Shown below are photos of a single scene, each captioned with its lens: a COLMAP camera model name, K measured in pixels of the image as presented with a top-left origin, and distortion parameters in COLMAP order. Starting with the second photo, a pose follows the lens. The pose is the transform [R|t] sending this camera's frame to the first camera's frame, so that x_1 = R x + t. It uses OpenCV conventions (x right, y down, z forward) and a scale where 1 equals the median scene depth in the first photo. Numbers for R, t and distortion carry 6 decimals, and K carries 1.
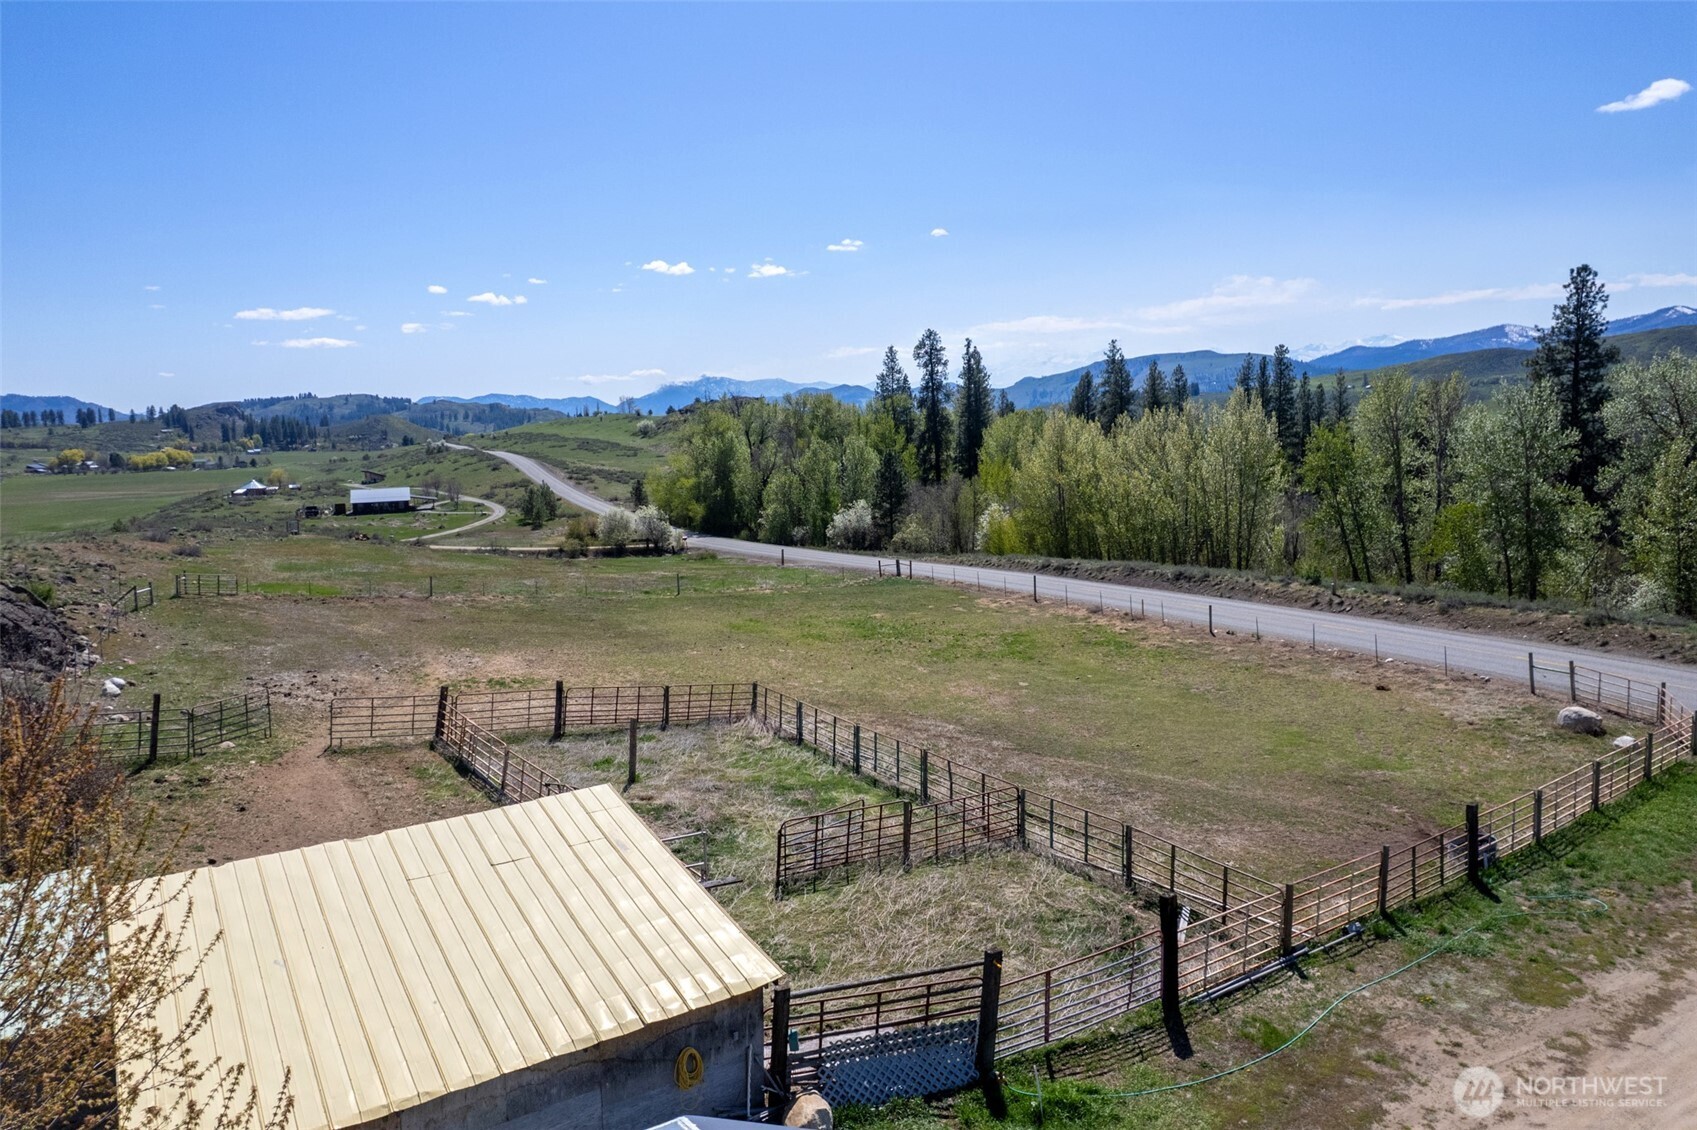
lens RADIAL K [[1093.7, 0, 848.5], [0, 1093.7, 565.0], [0, 0, 1]] dist [-0.082667, 0.070798]
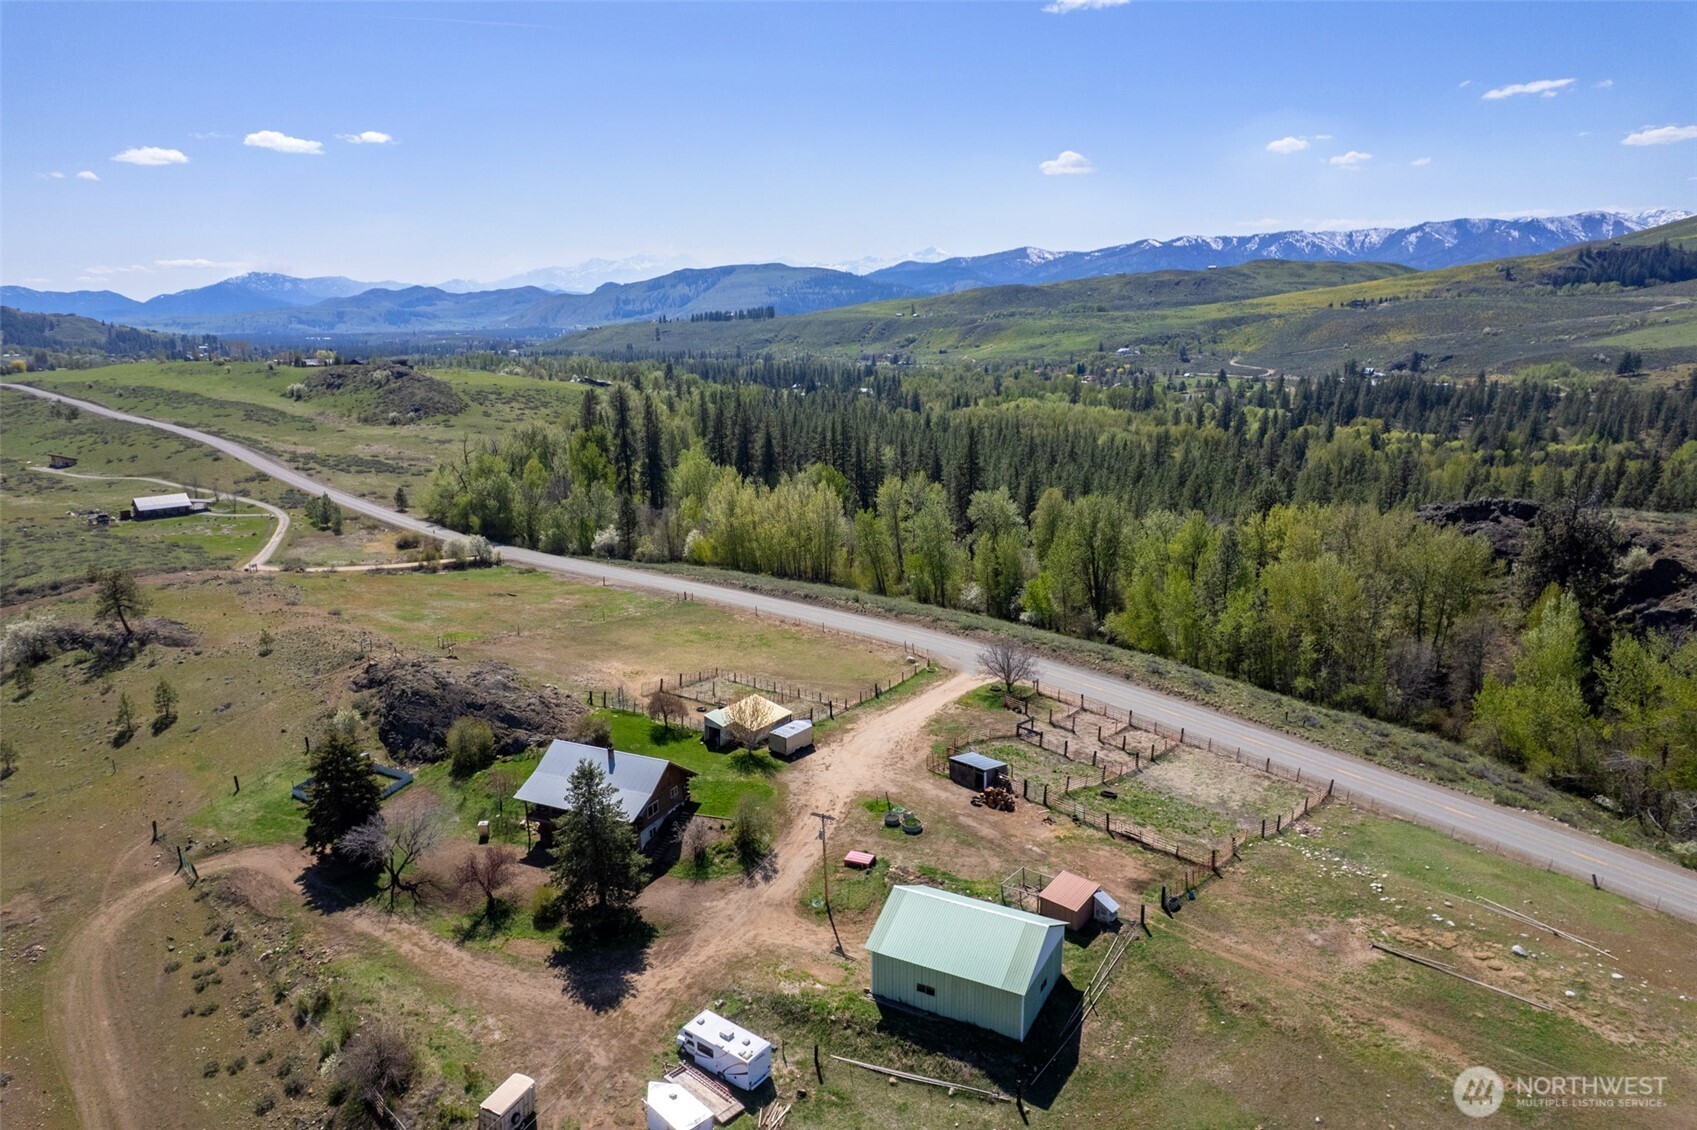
lens RADIAL K [[1093.7, 0, 848.5], [0, 1093.7, 565.0], [0, 0, 1]] dist [-0.082667, 0.070798]
pose [[0.928115, -0.062535, 0.367003, -0.264034], [0.026323, 0.994347, 0.102862, -0.160601], [-0.371361, -0.085808, 0.924515, -0.682733]]
